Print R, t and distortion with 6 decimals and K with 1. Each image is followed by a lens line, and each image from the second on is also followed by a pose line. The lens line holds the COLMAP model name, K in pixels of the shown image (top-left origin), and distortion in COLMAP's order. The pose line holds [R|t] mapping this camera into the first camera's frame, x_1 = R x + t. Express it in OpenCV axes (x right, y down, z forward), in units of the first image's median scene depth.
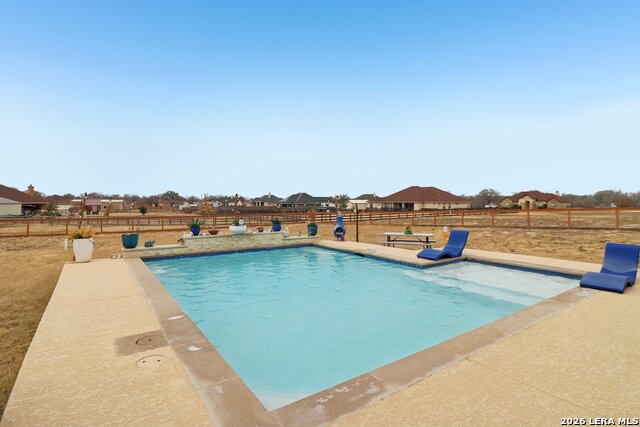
lens RADIAL K [[302.5, 0, 312.1], [0, 302.5, 212.6], [0, 0, 1]] dist [-0.000529, -0.011859]
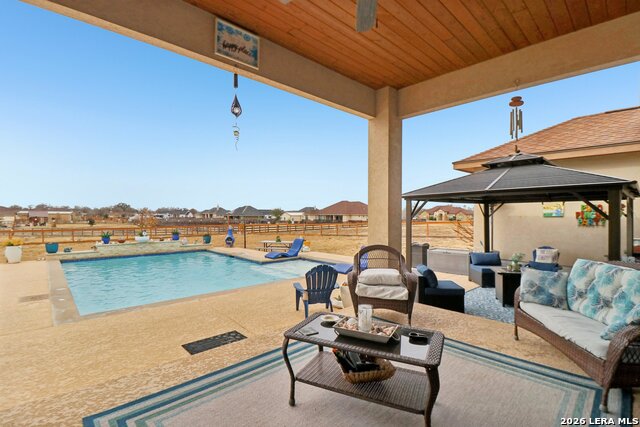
lens RADIAL K [[298.2, 0, 316.0], [0, 298.2, 215.1], [0, 0, 1]] dist [0.001083, -0.010852]
pose [[0.994106, 0.001579, 0.108402, 0.113948], [0.001109, 0.999693, -0.024736, -0.005106], [-0.108407, 0.024710, 0.993799, -0.120939]]
